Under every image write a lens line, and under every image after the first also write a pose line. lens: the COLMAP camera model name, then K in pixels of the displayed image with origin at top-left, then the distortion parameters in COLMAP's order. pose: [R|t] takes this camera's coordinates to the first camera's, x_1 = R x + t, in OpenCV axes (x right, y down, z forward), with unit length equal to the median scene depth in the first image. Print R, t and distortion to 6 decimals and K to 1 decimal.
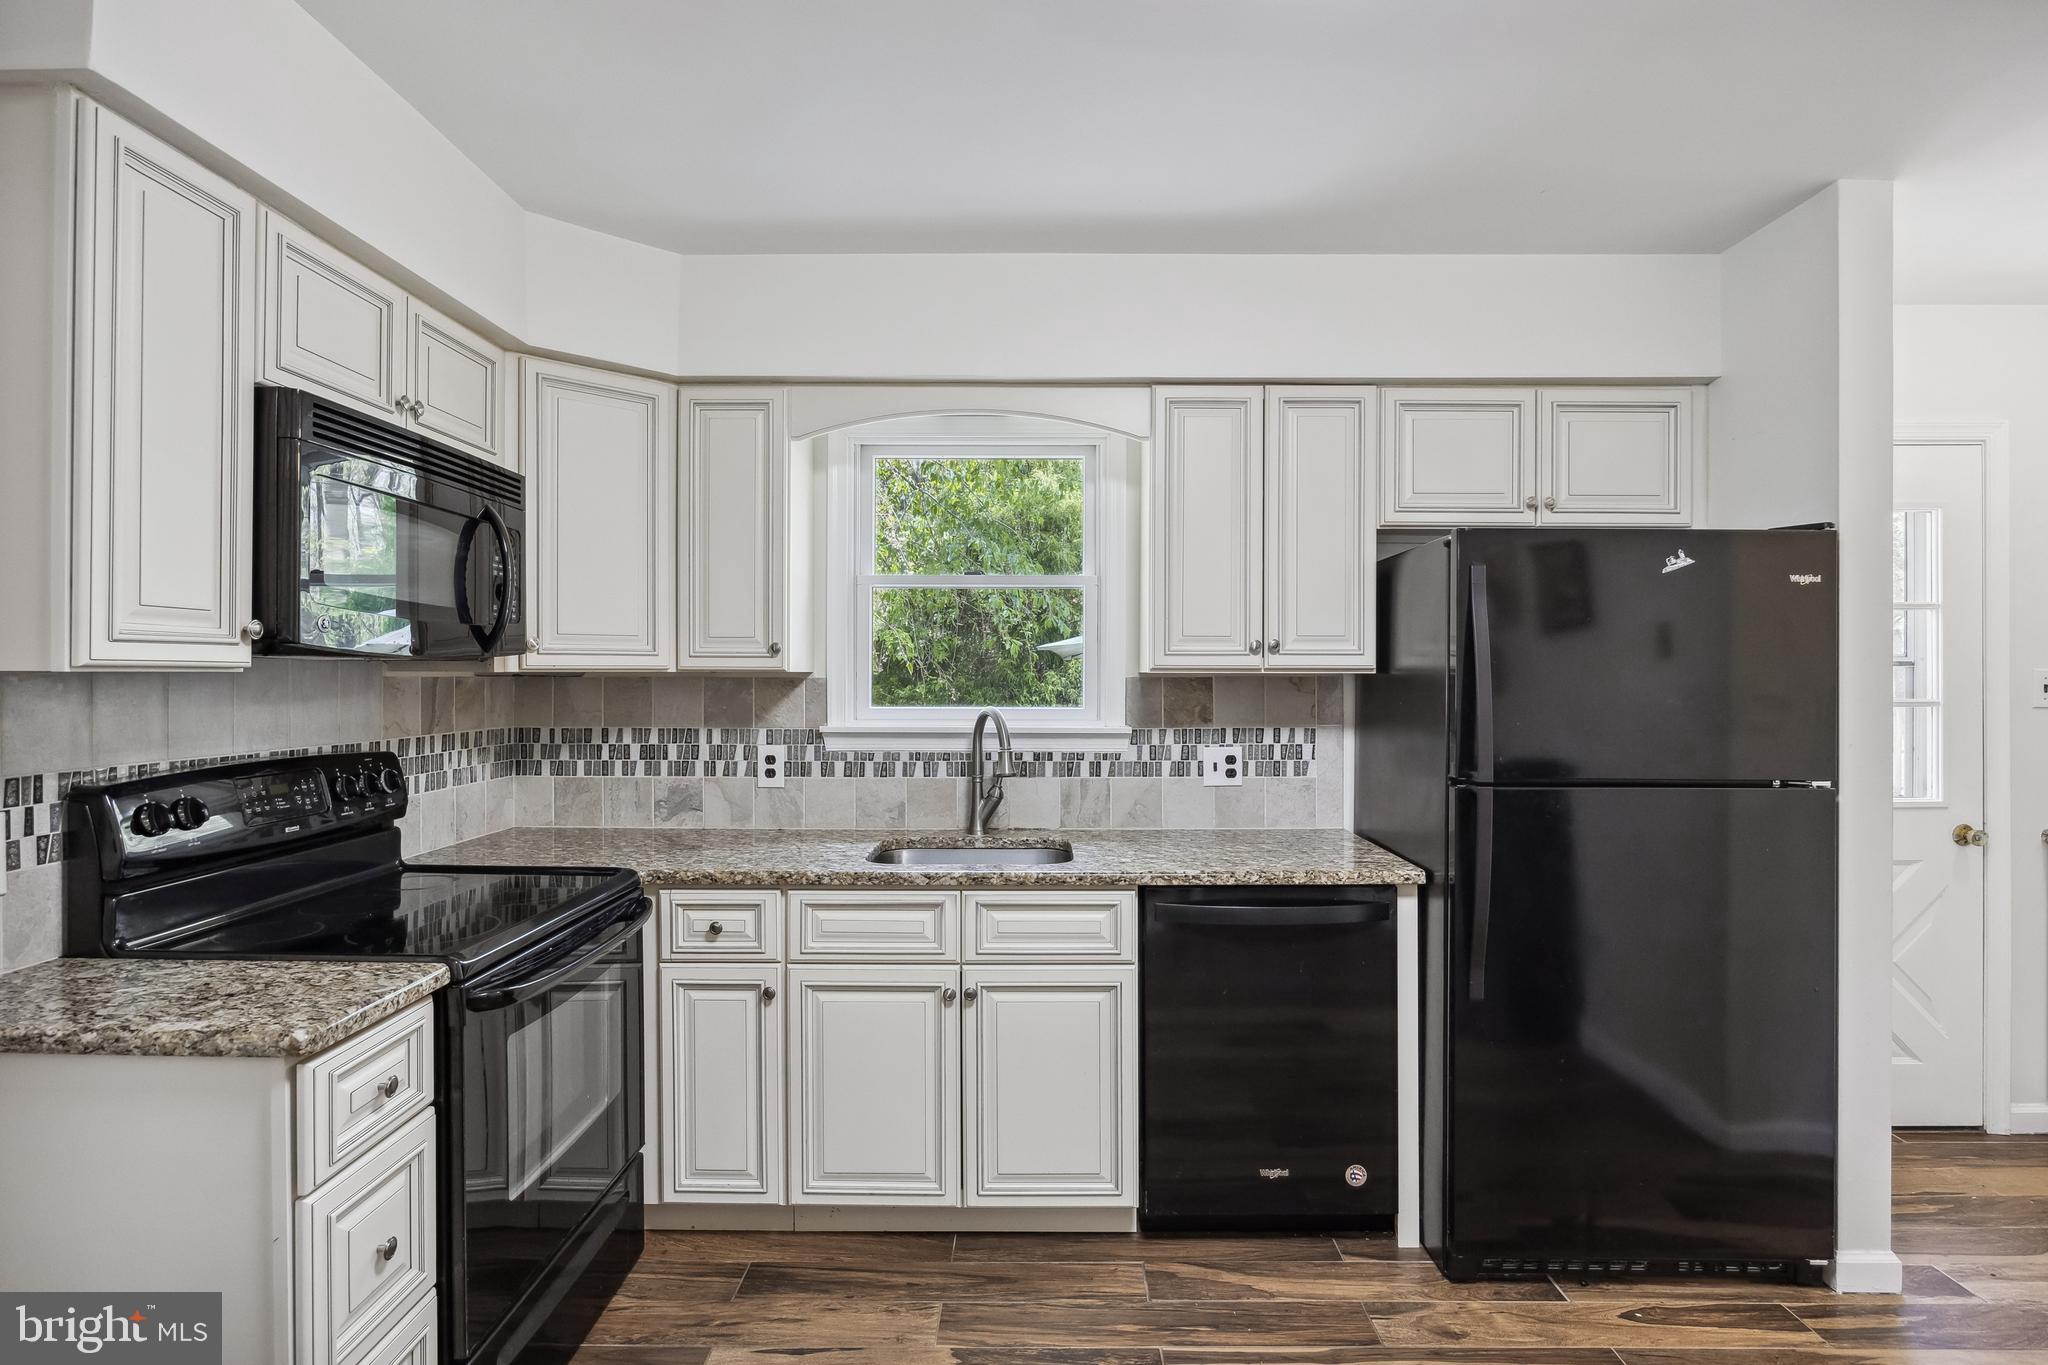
lens RADIAL K [[1028.5, 0, 1019.2], [0, 1028.5, 674.0], [0, 0, 1]] dist [-0.004153, -0.000206]
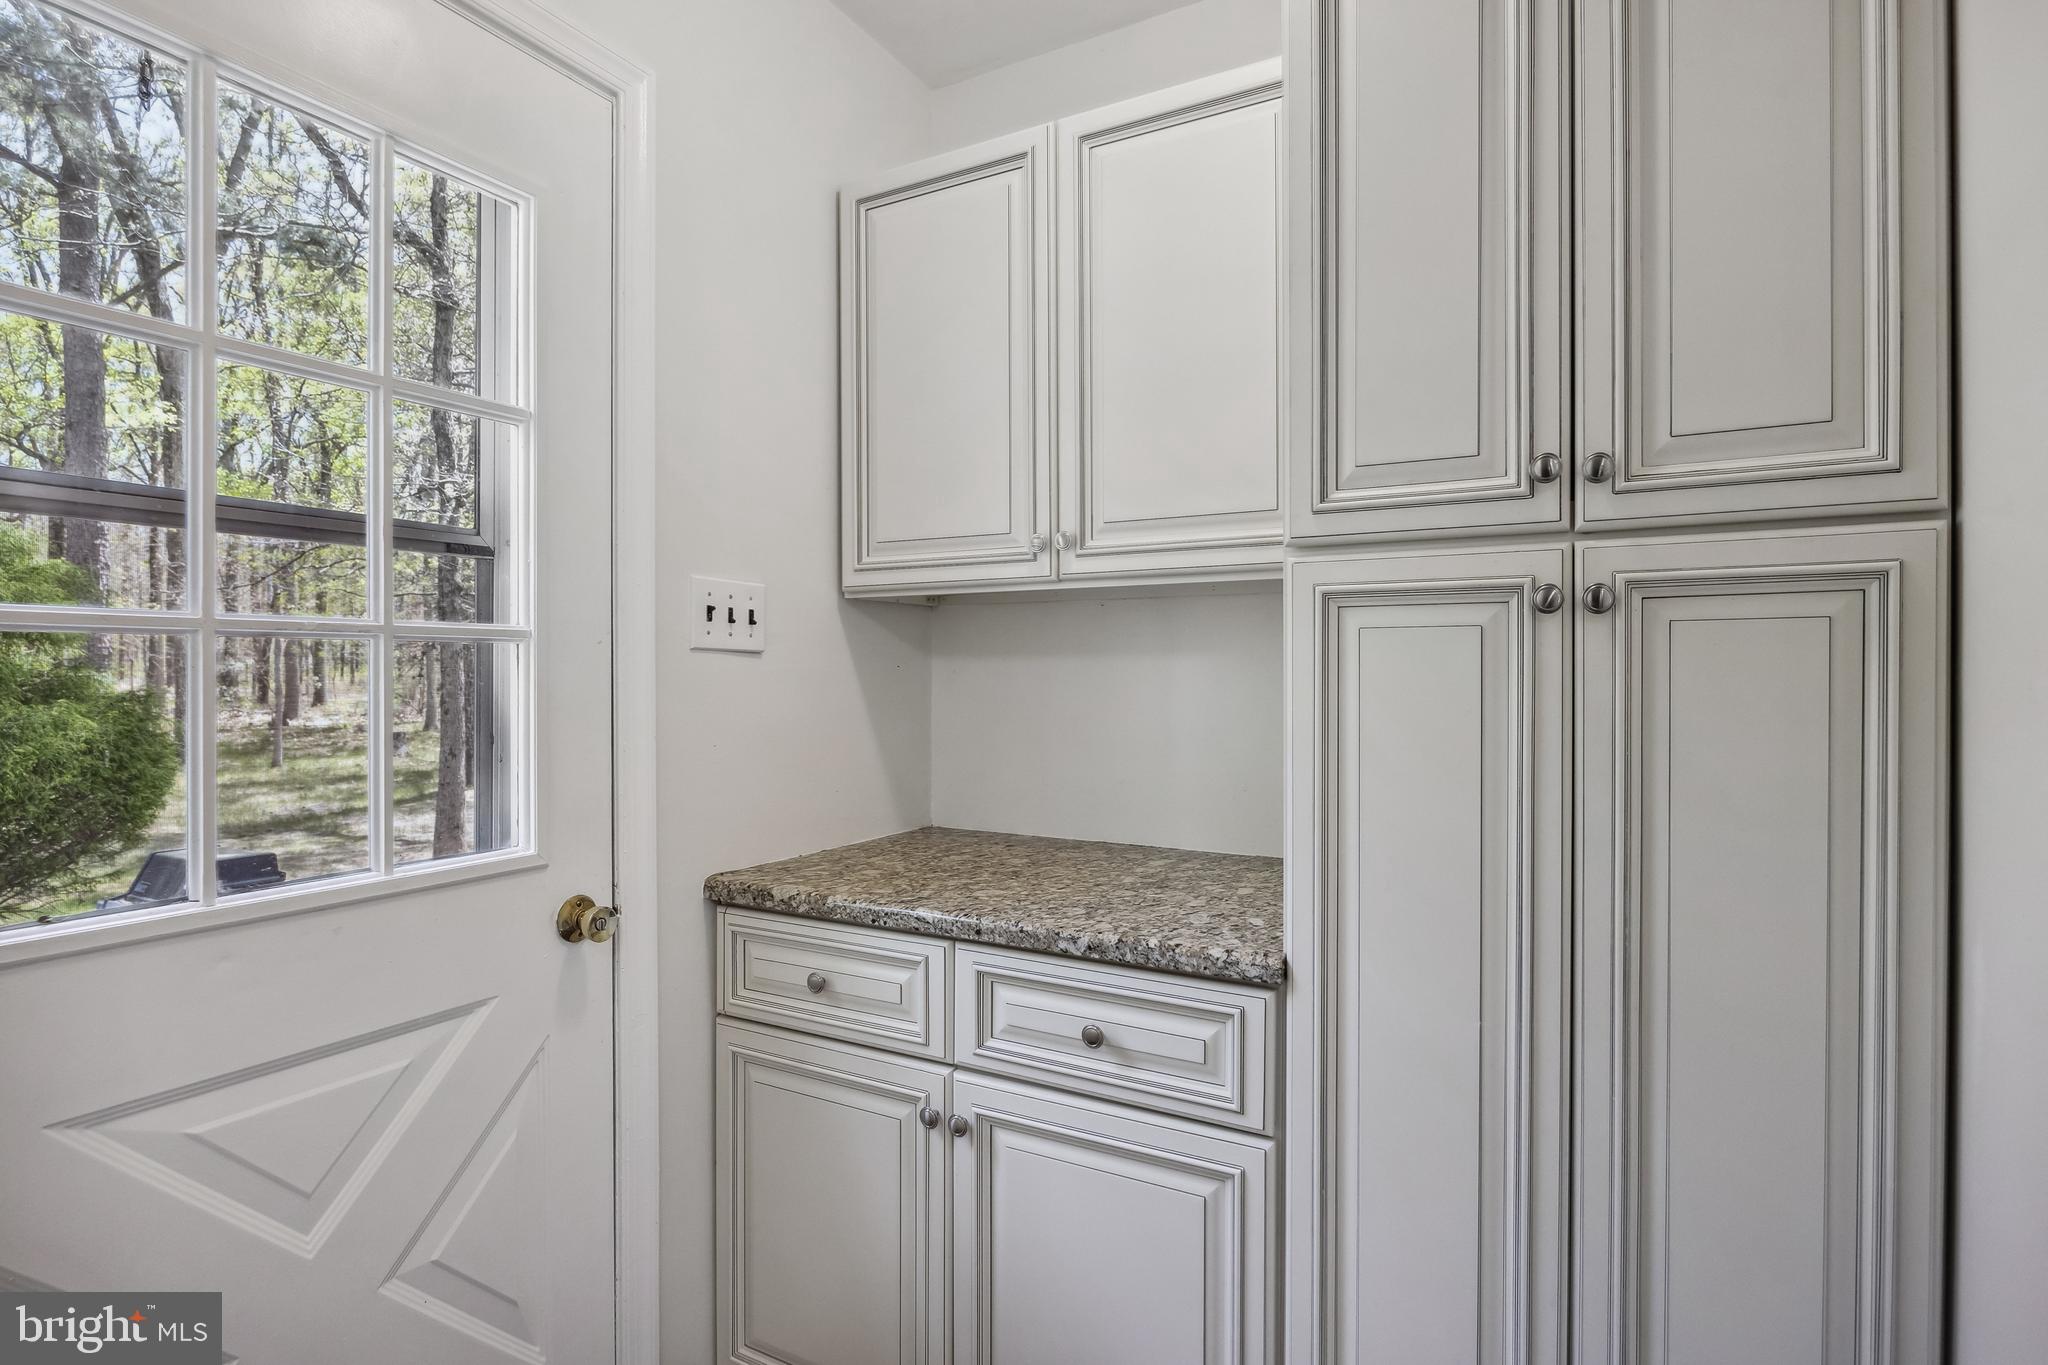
lens RADIAL K [[1028.5, 0, 1022.0], [0, 1028.5, 685.3], [0, 0, 1]] dist [-0.004153, -0.000206]
pose [[0.475011, 0.000163, 0.879980, 0.599640], [-0.002917, 0.999995, 0.001390, 0.049032], [-0.879975, -0.003228, 0.475009, 0.593411]]
